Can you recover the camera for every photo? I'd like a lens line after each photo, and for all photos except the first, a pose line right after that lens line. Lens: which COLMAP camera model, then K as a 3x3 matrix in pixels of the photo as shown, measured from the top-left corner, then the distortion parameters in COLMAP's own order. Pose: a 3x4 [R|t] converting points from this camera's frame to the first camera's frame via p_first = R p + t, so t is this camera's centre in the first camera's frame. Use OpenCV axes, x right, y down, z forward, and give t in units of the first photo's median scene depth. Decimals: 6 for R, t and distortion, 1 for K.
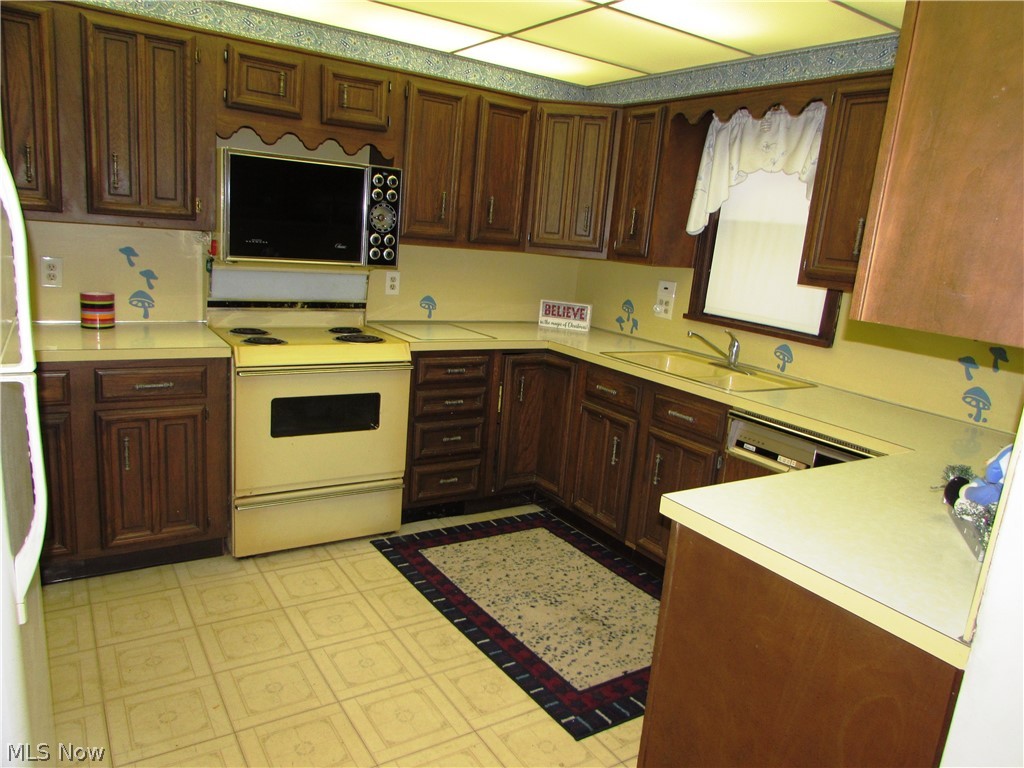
lens RADIAL K [[724.8, 0, 514.3], [0, 724.8, 387.0], [0, 0, 1]] dist [-0.022956, -0.002375]
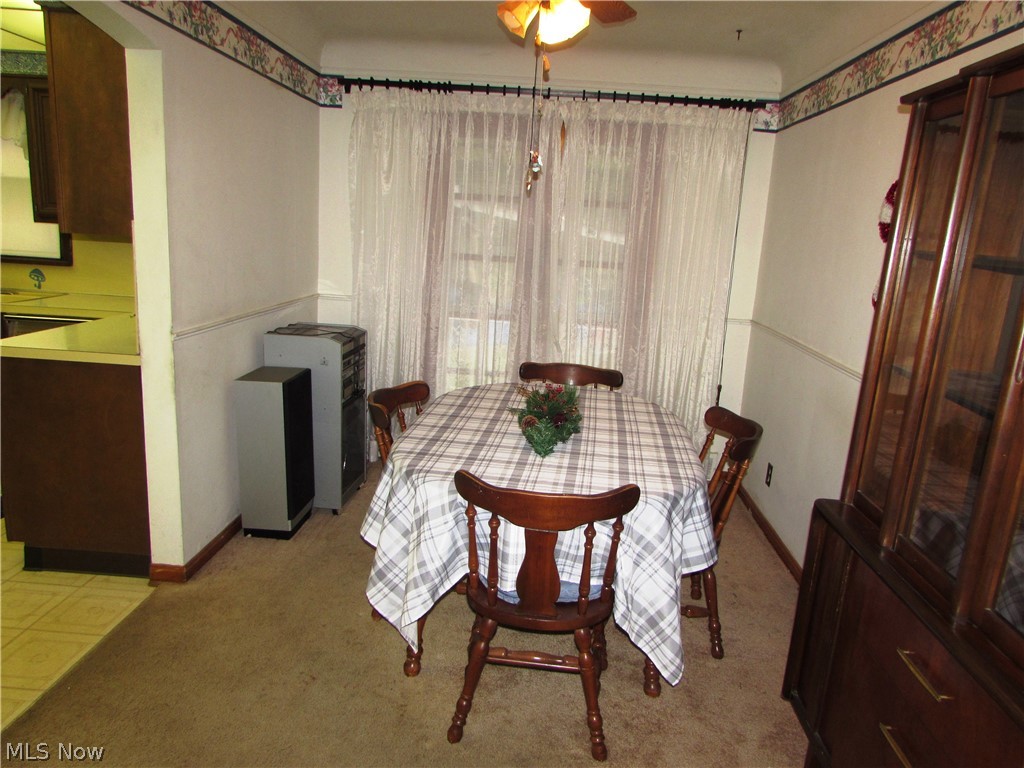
lens RADIAL K [[724.8, 0, 513.6], [0, 724.8, 386.3], [0, 0, 1]] dist [-0.022956, -0.002375]
pose [[0.586701, -0.235544, 0.774791, -0.207339], [0.169923, 0.971272, 0.166603, 0.091540], [-0.791776, 0.033909, 0.609870, -0.559153]]
